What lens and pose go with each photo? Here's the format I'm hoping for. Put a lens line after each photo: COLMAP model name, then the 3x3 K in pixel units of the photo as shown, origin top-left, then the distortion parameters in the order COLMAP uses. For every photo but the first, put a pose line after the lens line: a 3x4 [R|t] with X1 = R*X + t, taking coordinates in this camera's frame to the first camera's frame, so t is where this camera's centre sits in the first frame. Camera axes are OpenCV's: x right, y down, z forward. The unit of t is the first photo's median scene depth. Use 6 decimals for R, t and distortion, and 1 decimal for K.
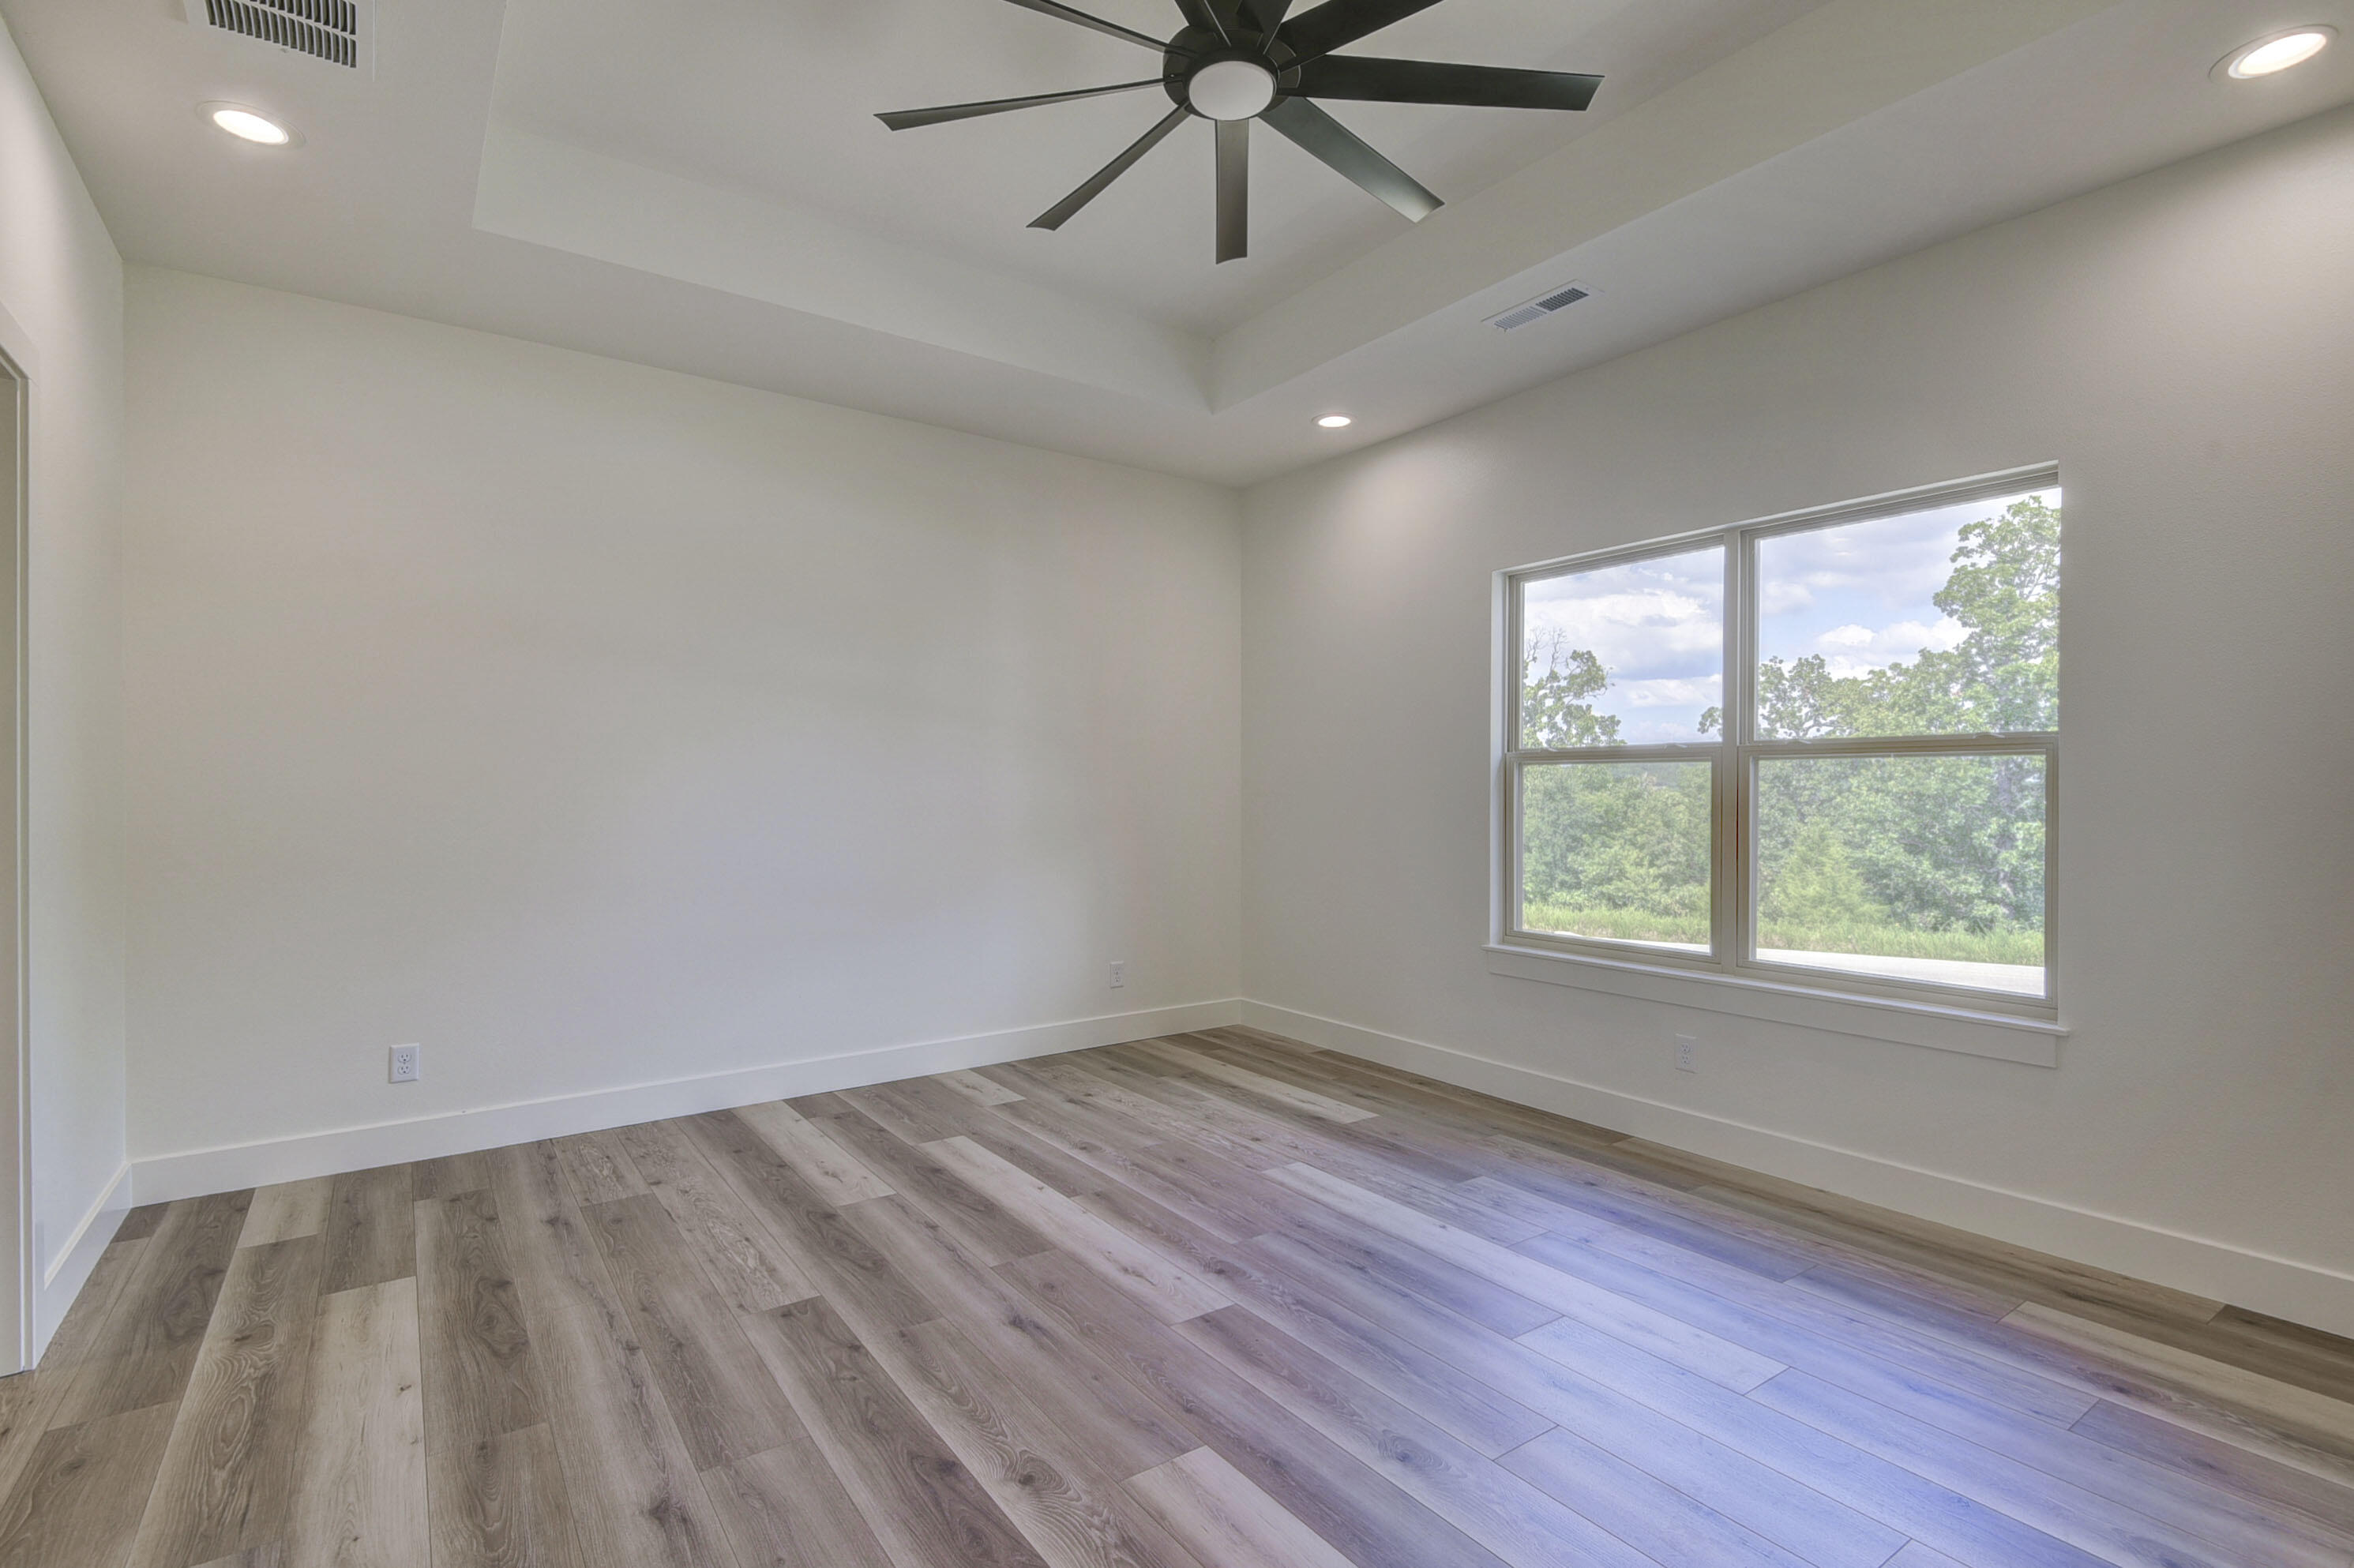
lens RADIAL K [[1112.9, 0, 1173.4], [0, 1112.9, 781.5], [0, 0, 1]] dist [0.015697, -0.013739]
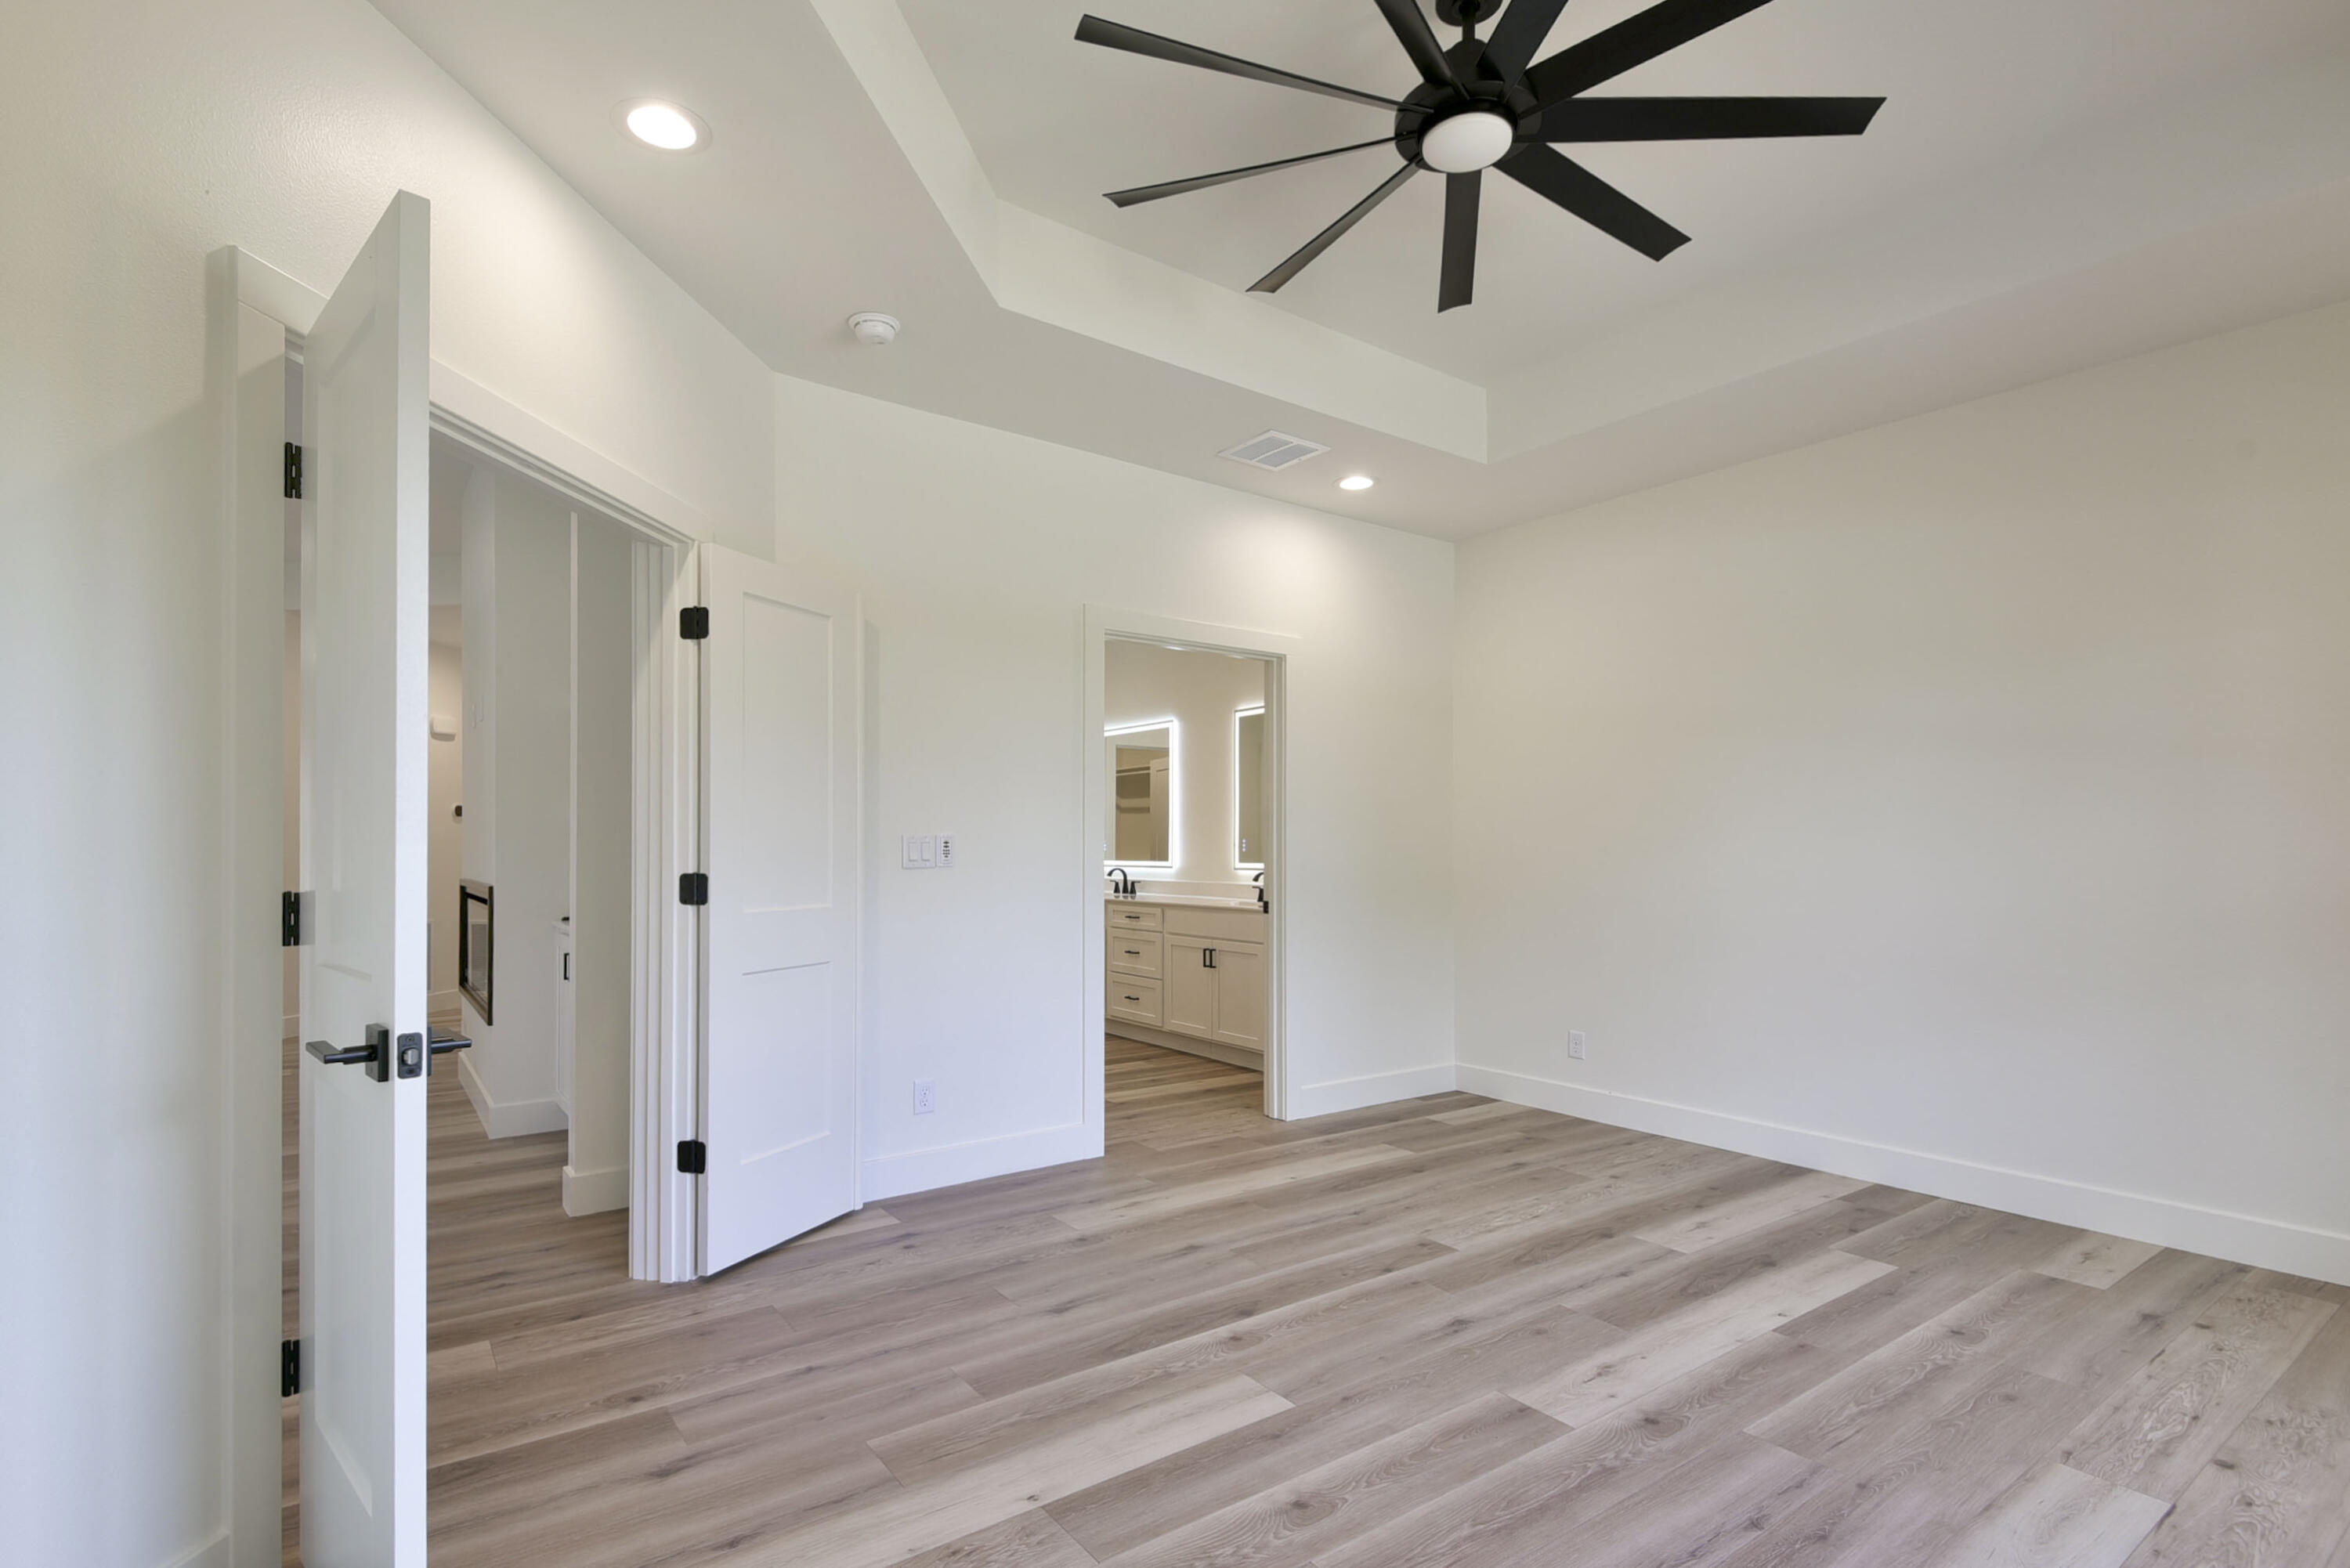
lens RADIAL K [[1111.1, 0, 1171.4], [0, 1111.1, 781.5], [0, 0, 1]] dist [0.015697, -0.013739]
pose [[0.015017, -0.052958, -0.998484, 0.790653], [-0.000568, 0.998596, -0.052973, 0.003440], [0.999887, 0.001362, 0.014965, 0.550033]]
